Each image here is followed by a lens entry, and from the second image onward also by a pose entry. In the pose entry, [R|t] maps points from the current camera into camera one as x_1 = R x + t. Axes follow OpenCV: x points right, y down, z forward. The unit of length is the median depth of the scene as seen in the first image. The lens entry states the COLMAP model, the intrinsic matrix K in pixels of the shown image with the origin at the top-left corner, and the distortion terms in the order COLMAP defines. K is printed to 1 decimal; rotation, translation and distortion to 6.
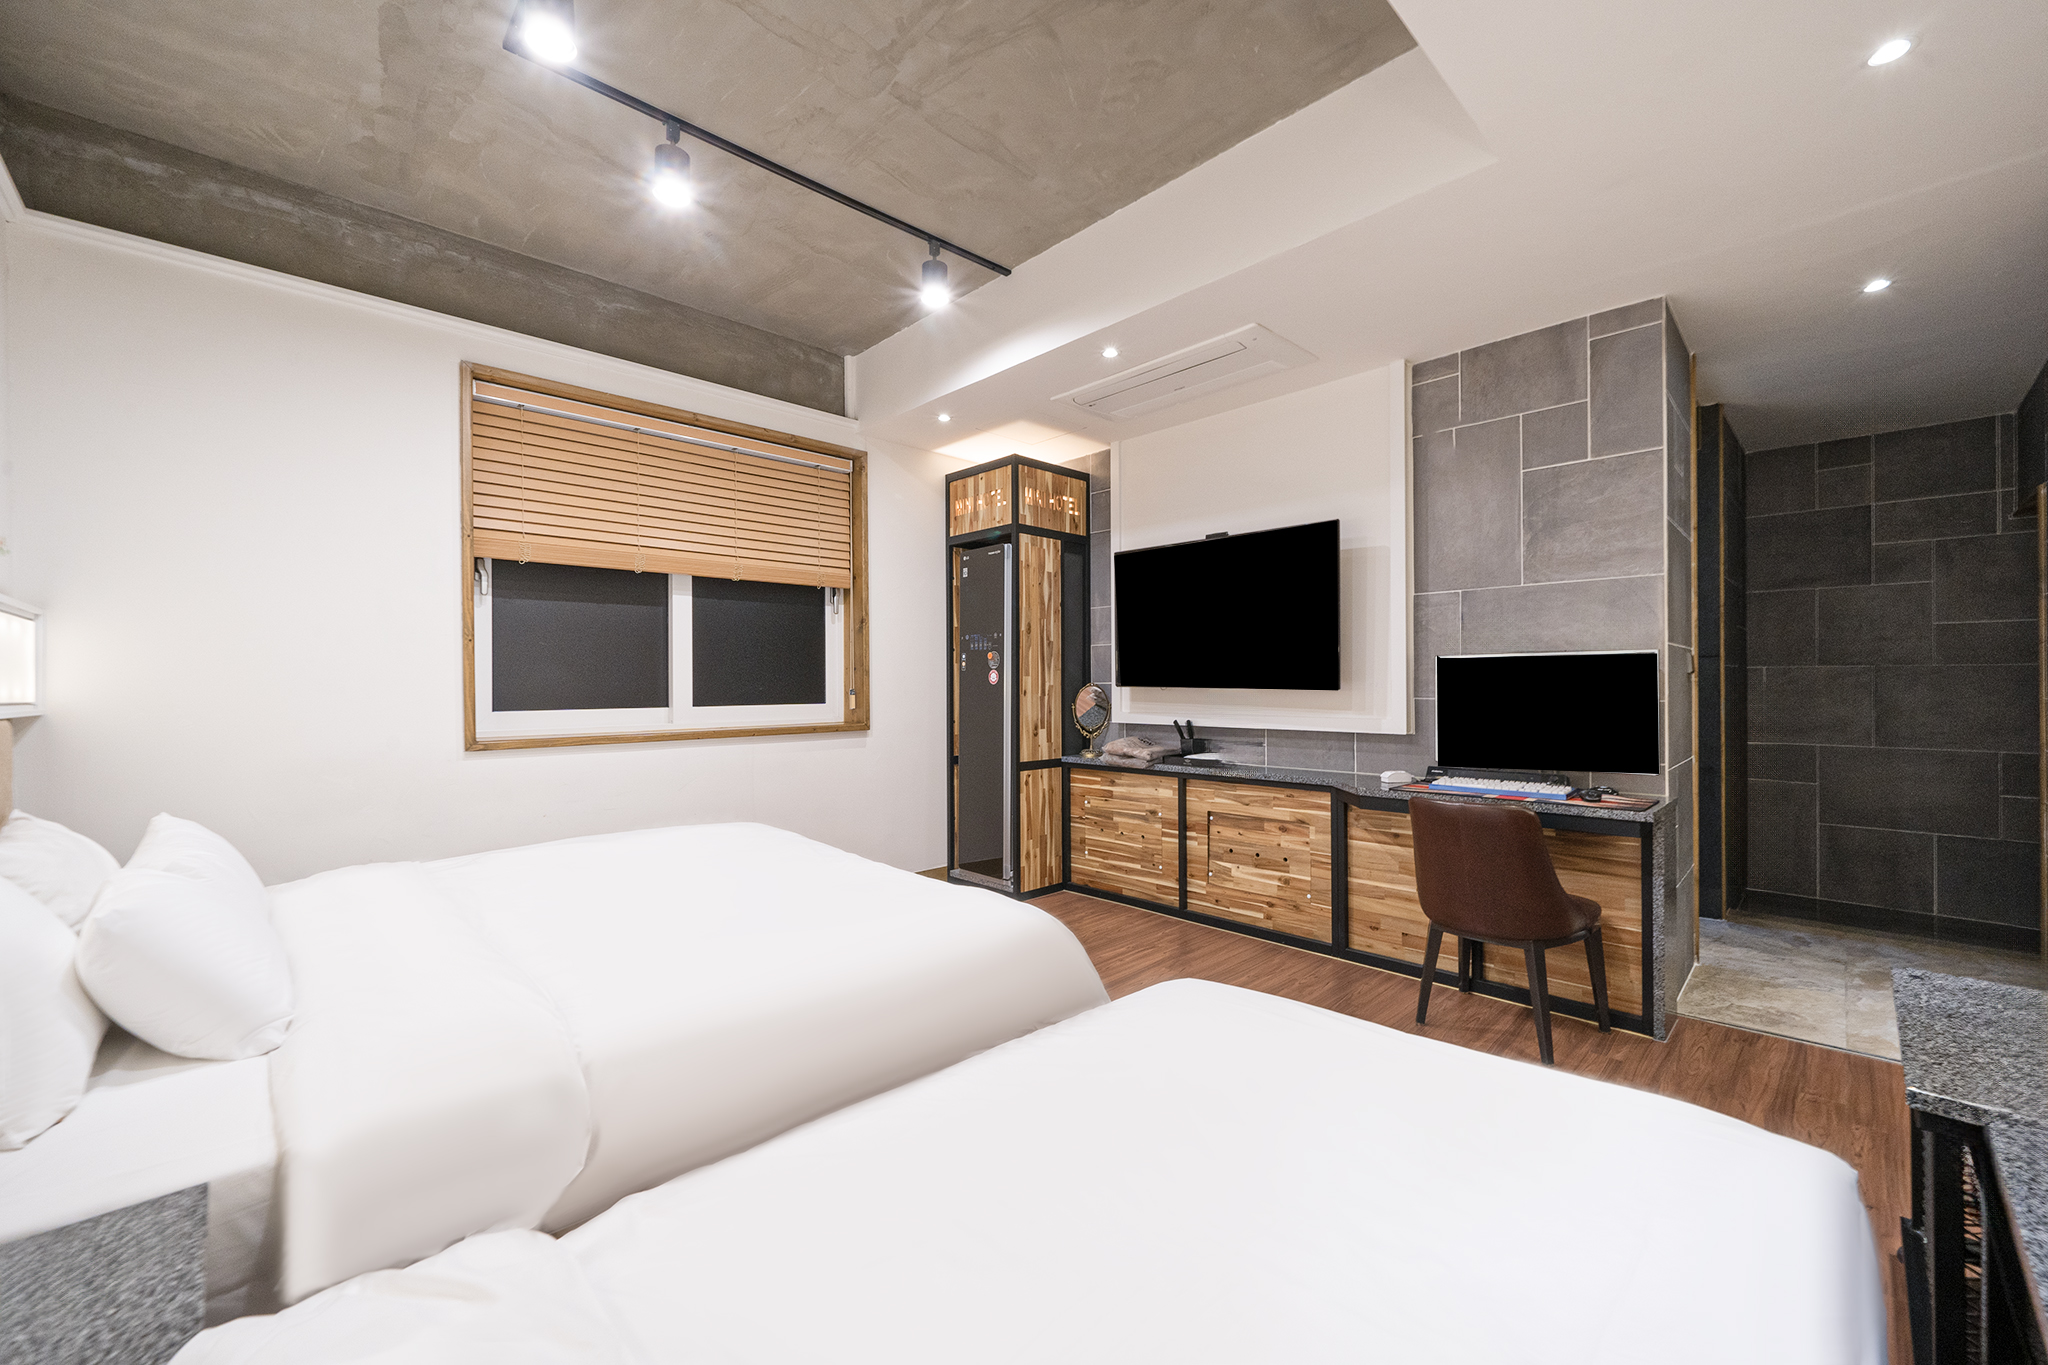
lens RADIAL K [[764.7, 0, 1024.0], [0, 764.7, 682.5], [0, 0, 1]] dist [-0.000015, 0.000004]
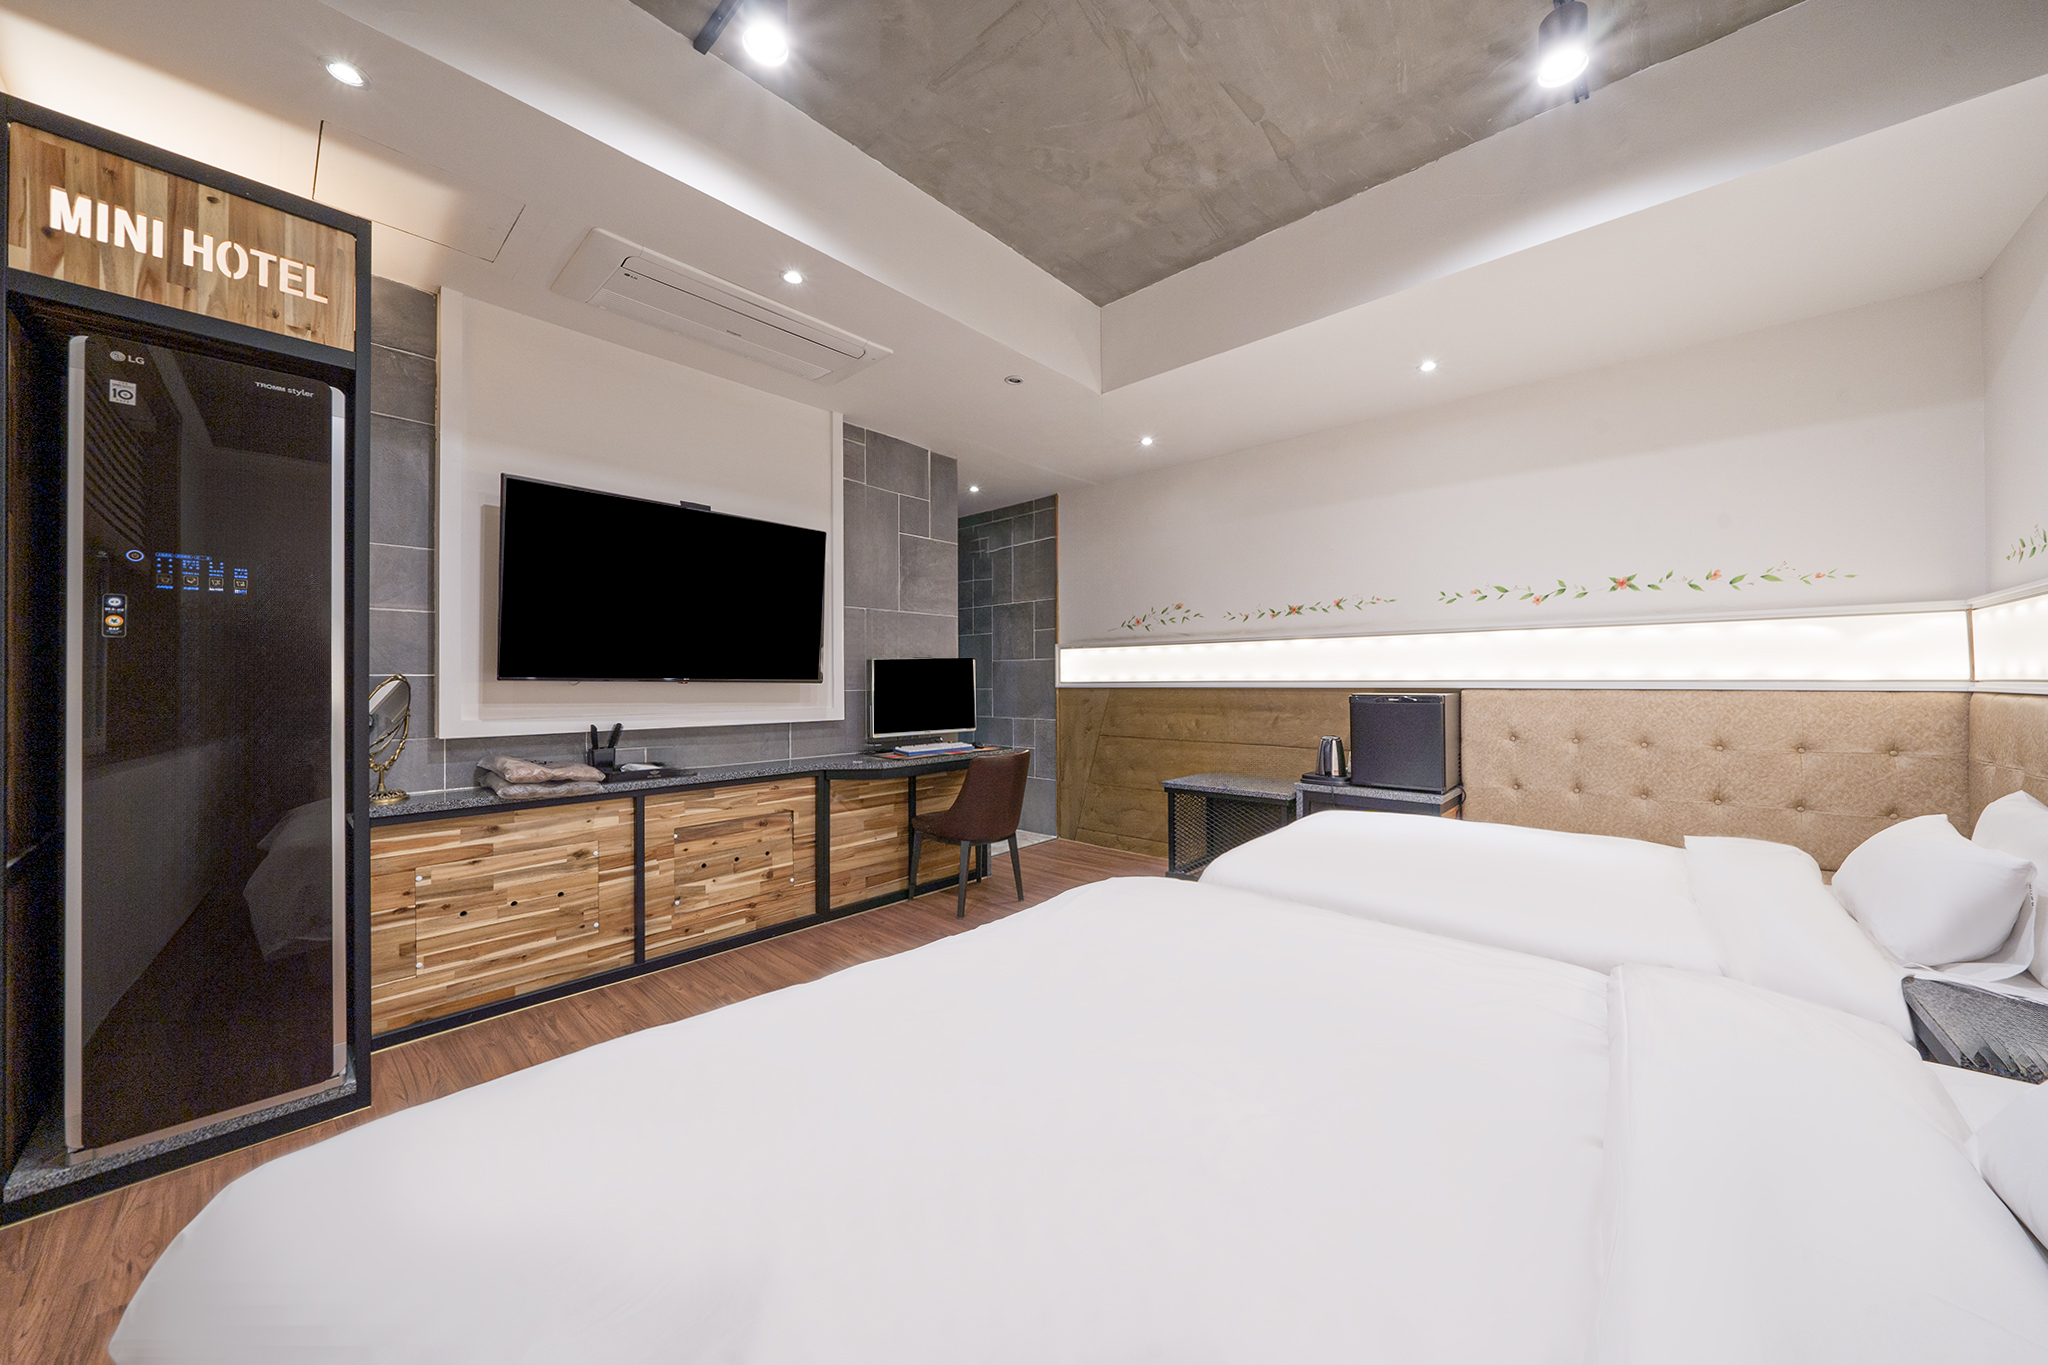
lens RADIAL K [[696.0, 0, 1022.6], [0, 696.0, 678.2], [0, 0, 1]] dist [-0.001403, -0.000166]
pose [[-0.034914, 0.013023, 0.999305, -0.565797], [0.003839, 0.999909, -0.012897, 0.015074], [-0.999383, 0.003386, -0.034961, 0.677525]]
